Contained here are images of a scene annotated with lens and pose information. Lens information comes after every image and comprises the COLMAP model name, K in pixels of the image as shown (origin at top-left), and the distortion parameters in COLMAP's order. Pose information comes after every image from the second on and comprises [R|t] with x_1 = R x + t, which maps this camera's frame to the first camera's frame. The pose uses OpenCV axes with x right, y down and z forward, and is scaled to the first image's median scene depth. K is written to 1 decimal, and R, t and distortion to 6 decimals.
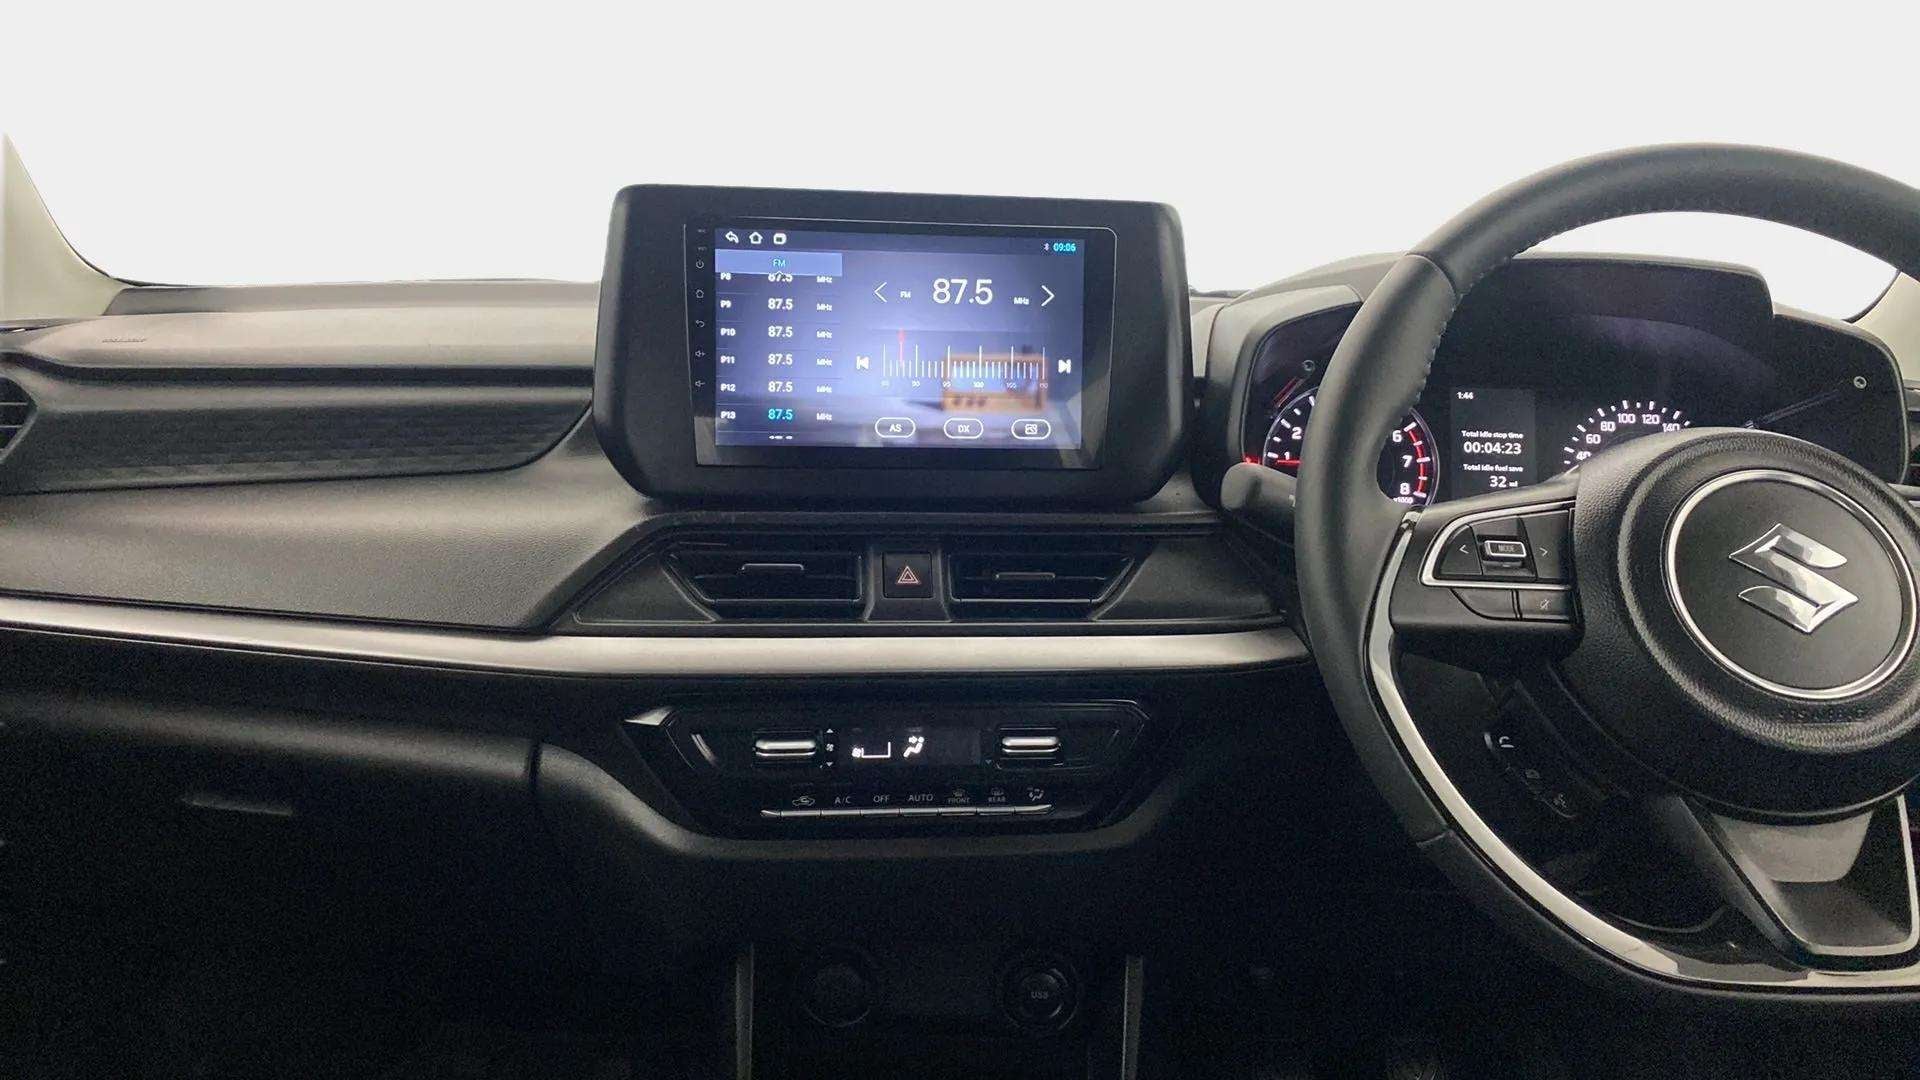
lens RADIAL K [[1317.4, 0, 954.2], [0, 1317.4, 533.1], [0, 0, 1]] dist [0.089737, -0.126818]
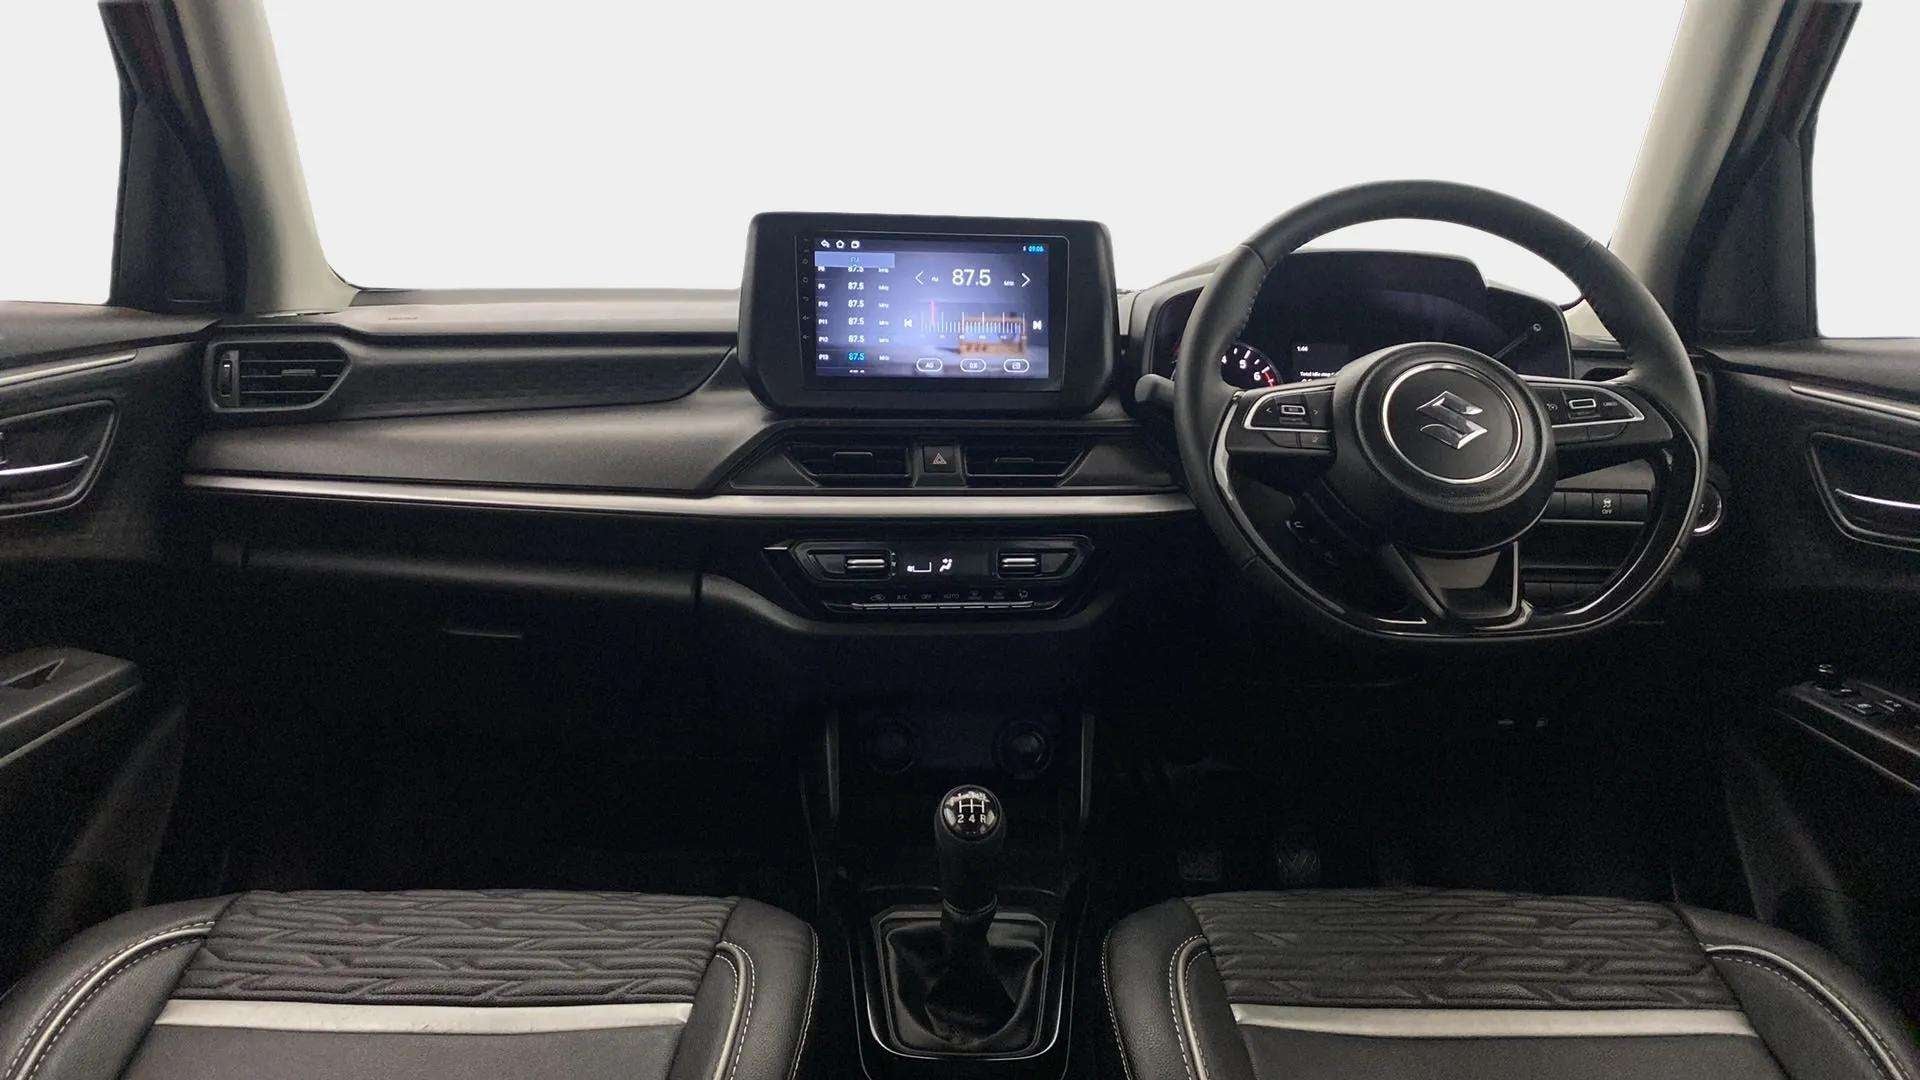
lens RADIAL K [[1341.2, 0, 935.1], [0, 1341.2, 550.8], [0, 0, 1]] dist [0.099388, -0.133734]
pose [[0.999582, -0.013901, 0.025354, -0.082469], [0.014420, 0.999688, -0.020417, 0.174555], [-0.025063, 0.020774, 0.999470, -0.591447]]
